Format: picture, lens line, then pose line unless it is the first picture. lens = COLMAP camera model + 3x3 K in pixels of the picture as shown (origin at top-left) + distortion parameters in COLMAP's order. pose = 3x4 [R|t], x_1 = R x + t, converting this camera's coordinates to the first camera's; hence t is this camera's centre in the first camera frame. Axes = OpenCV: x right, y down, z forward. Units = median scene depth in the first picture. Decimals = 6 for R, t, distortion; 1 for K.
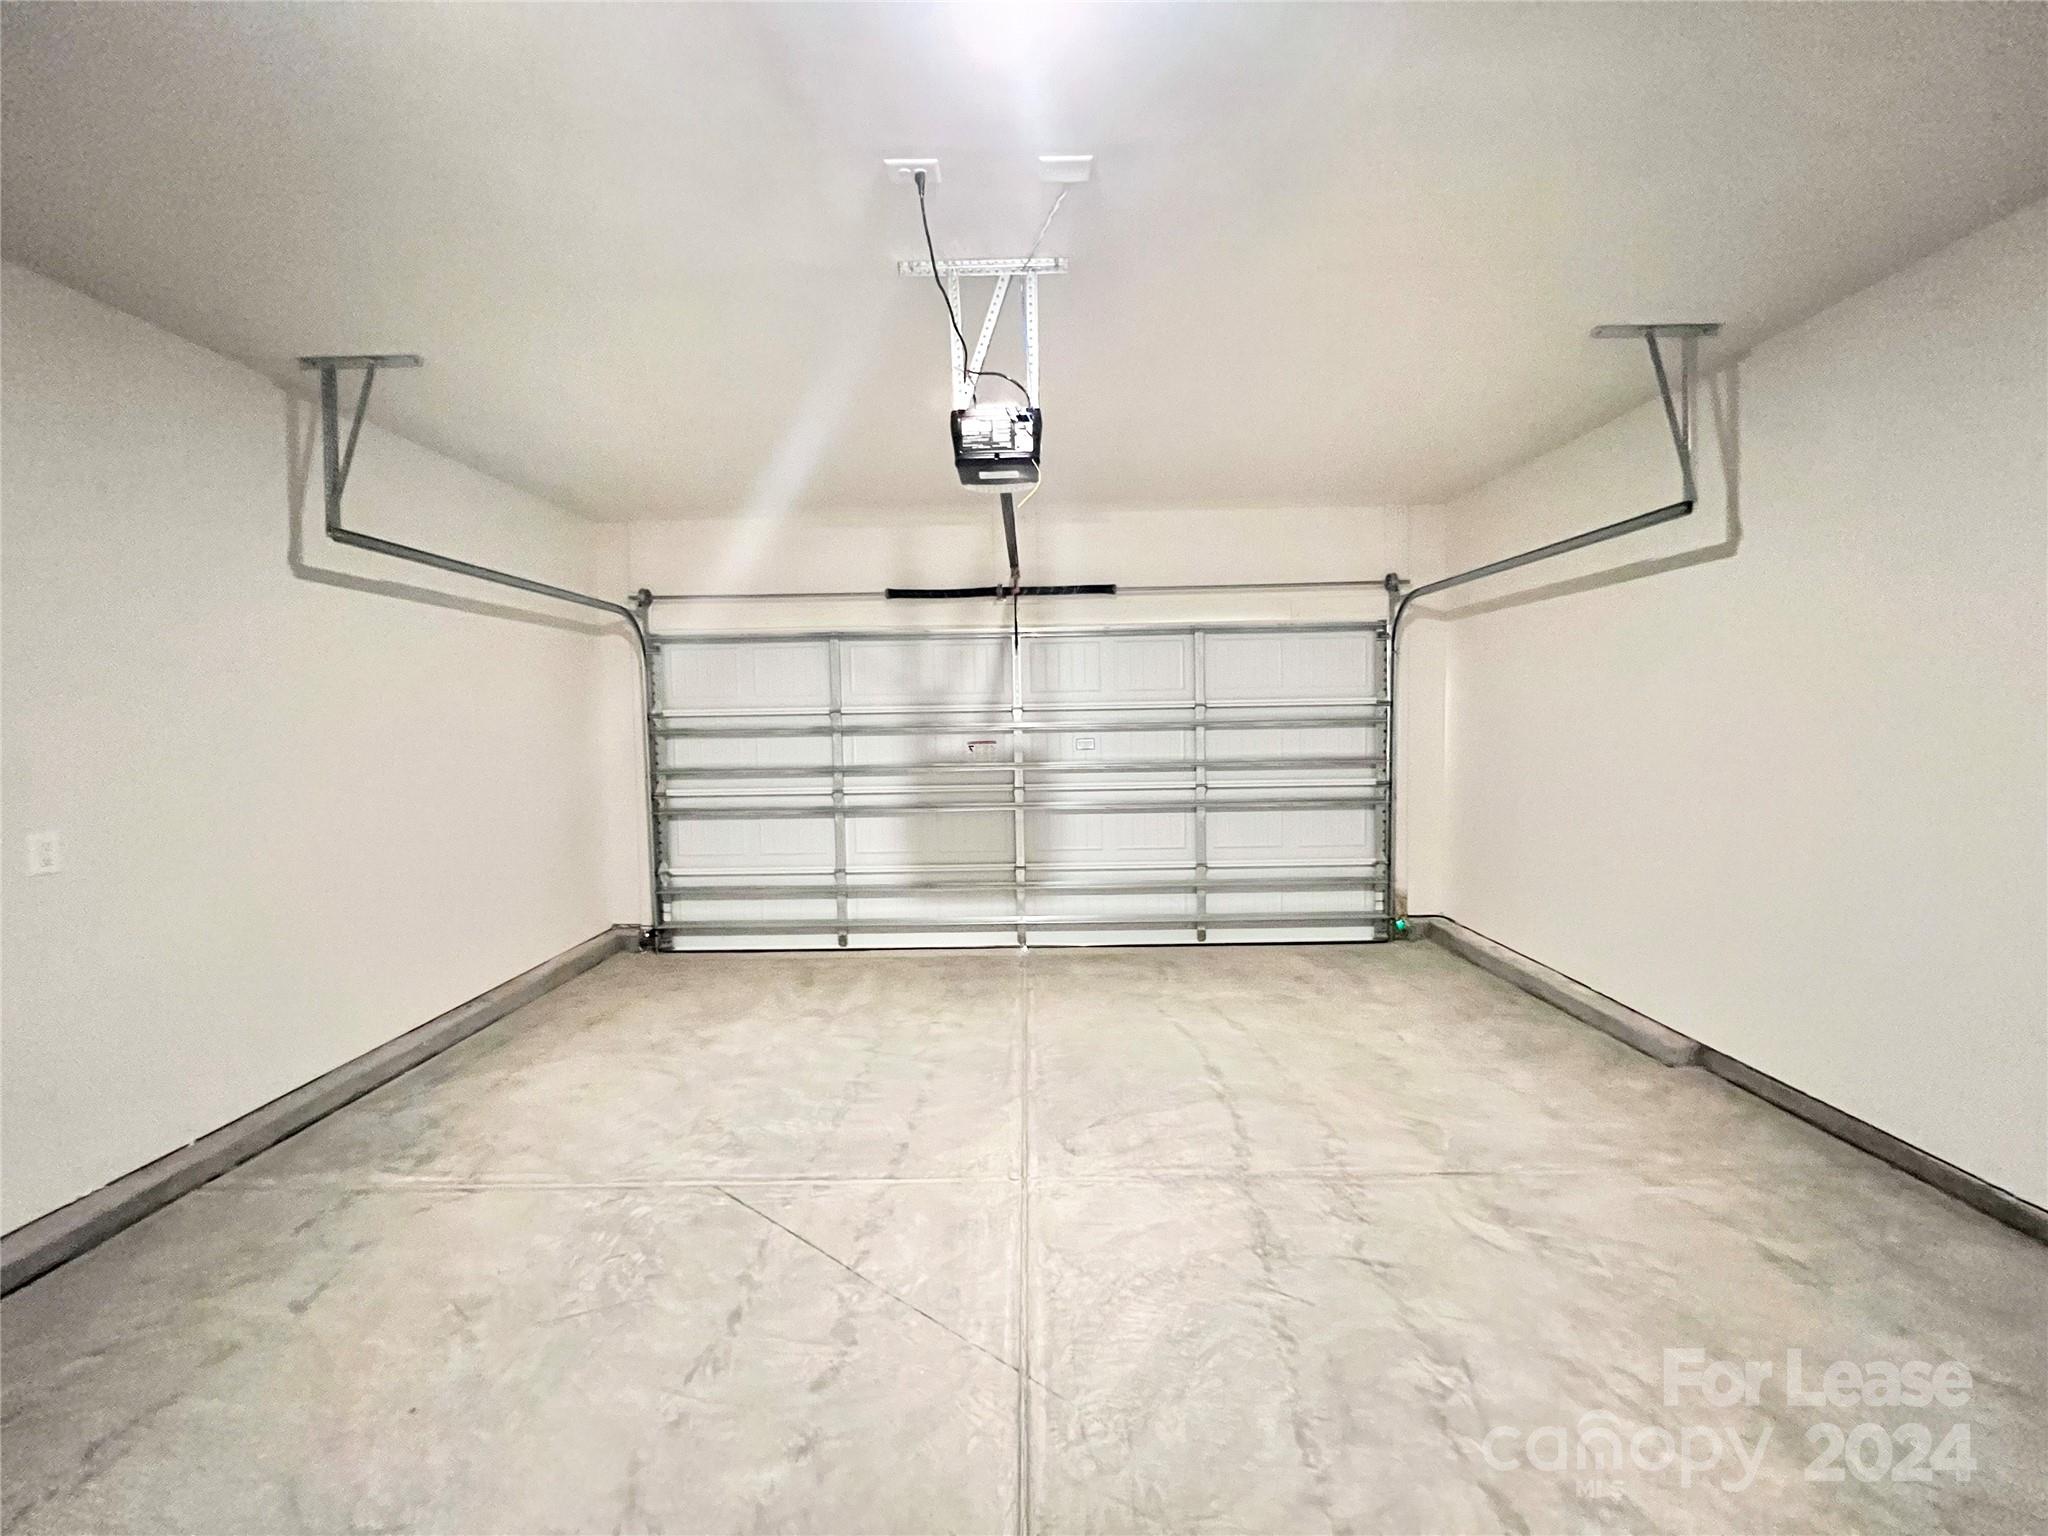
lens RADIAL K [[817.1, 0, 1024.0], [0, 817.1, 768.0], [0, 0, 1]] dist [-0.000945, -0.000499]
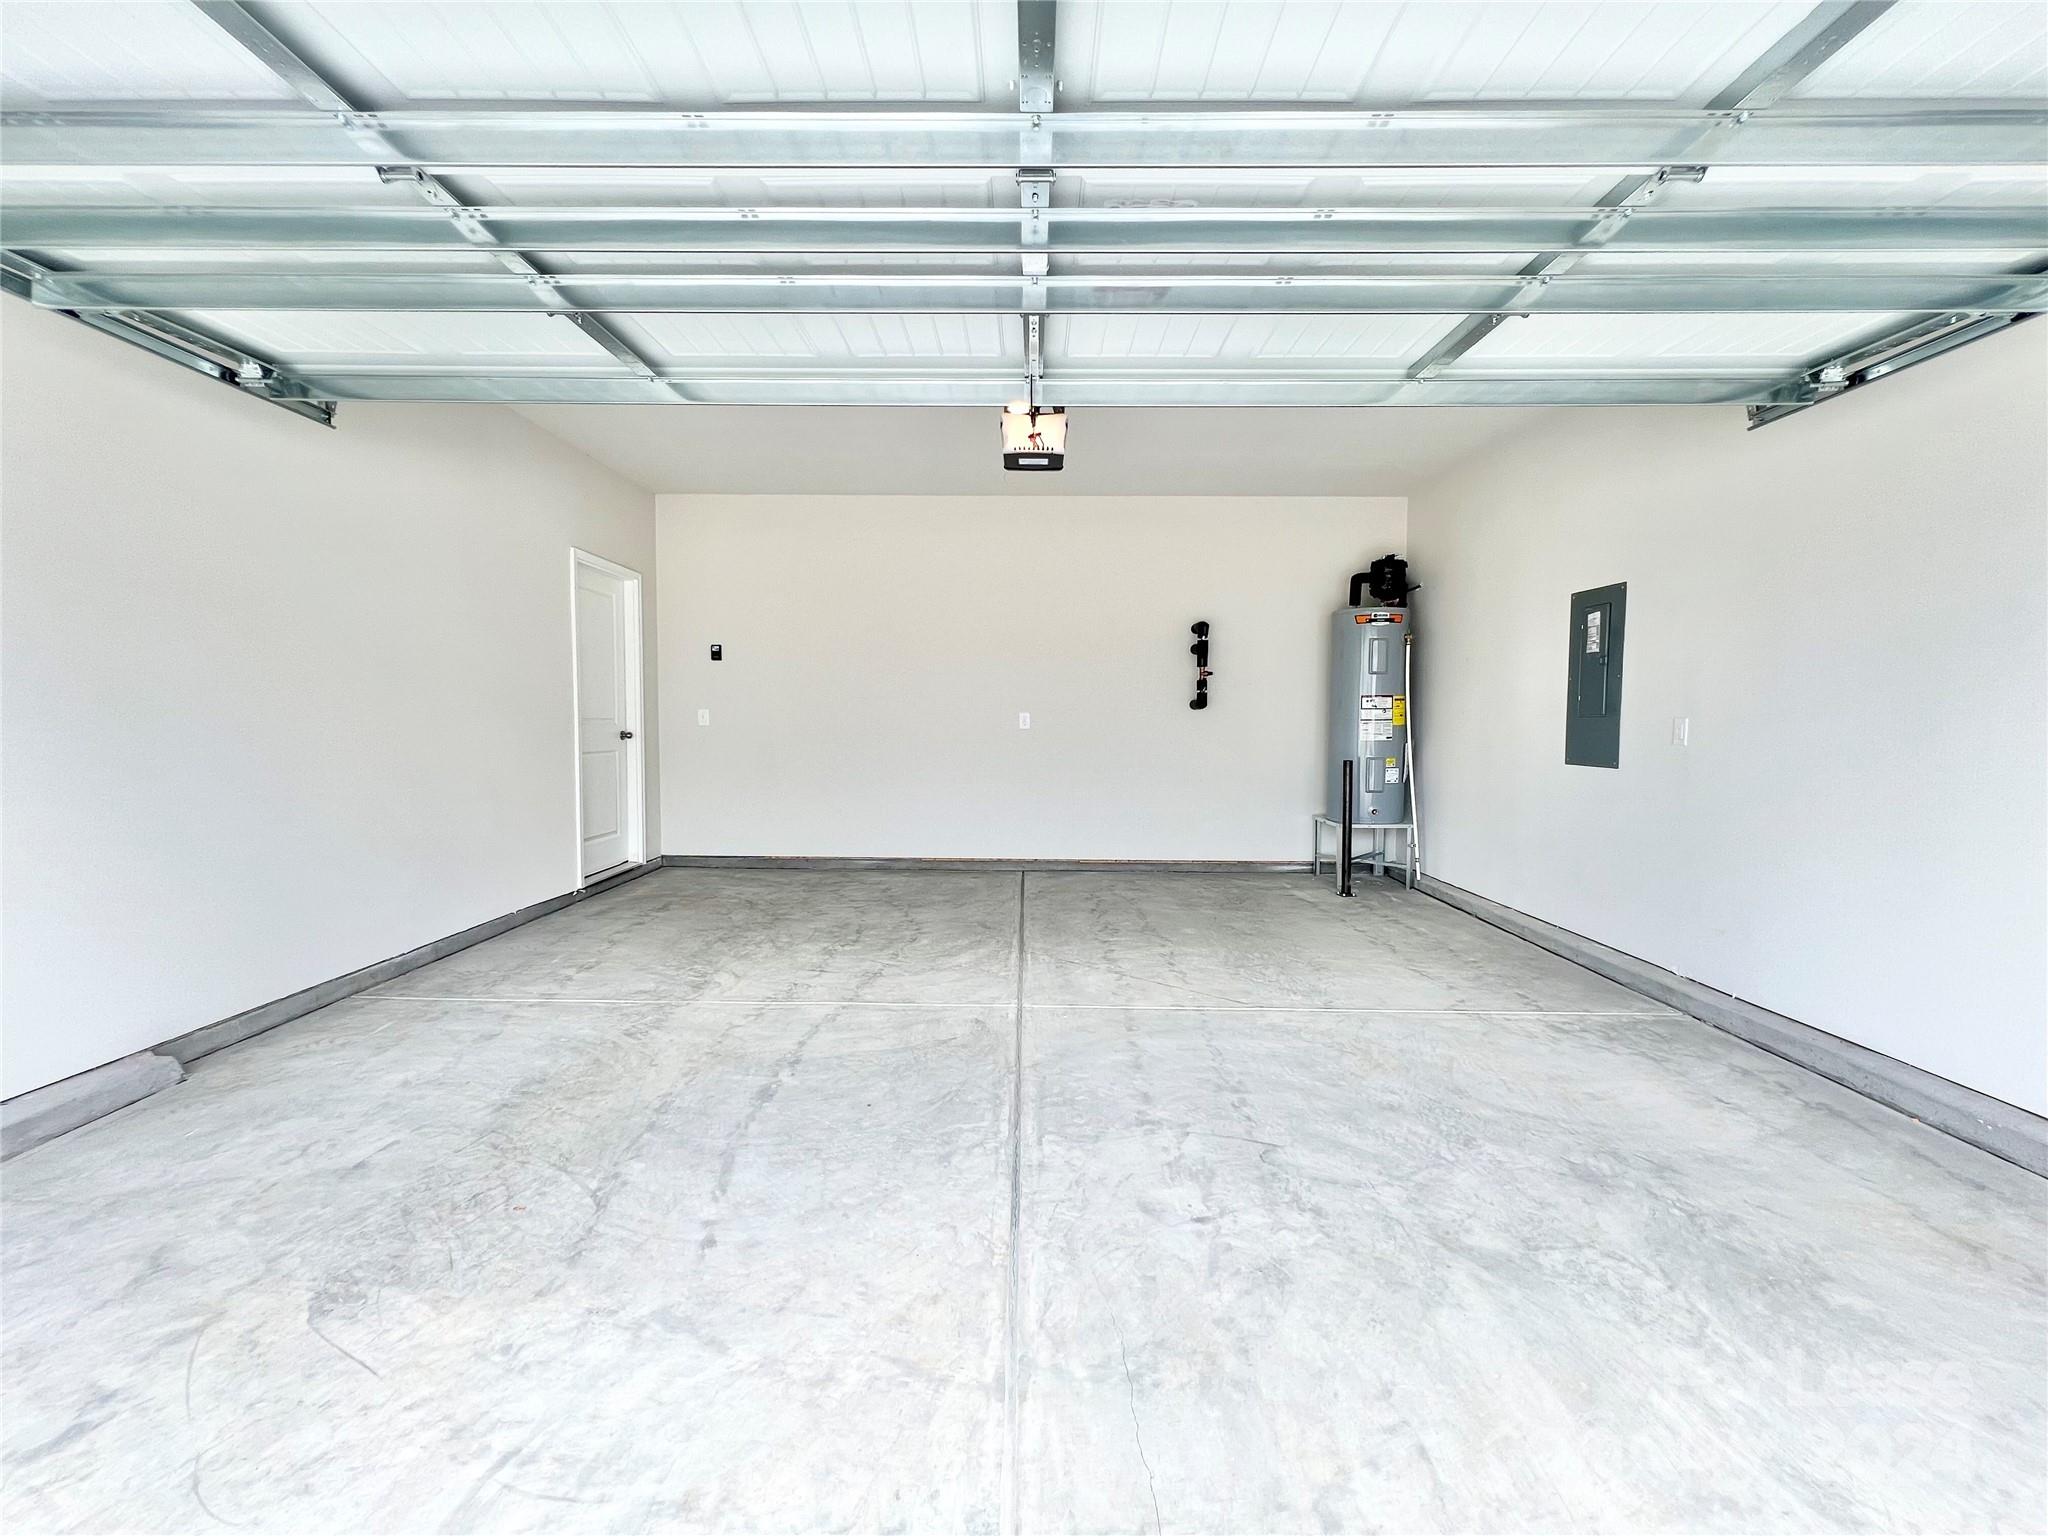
lens RADIAL K [[817.1, 0, 1024.0], [0, 817.1, 768.0], [0, 0, 1]] dist [-0.000945, -0.000499]
pose [[-0.999946, 0.010304, 0.001474, -0.010404], [0.010406, 0.992853, 0.118890, -0.013746], [-0.000238, 0.118899, -0.992906, 2.022147]]
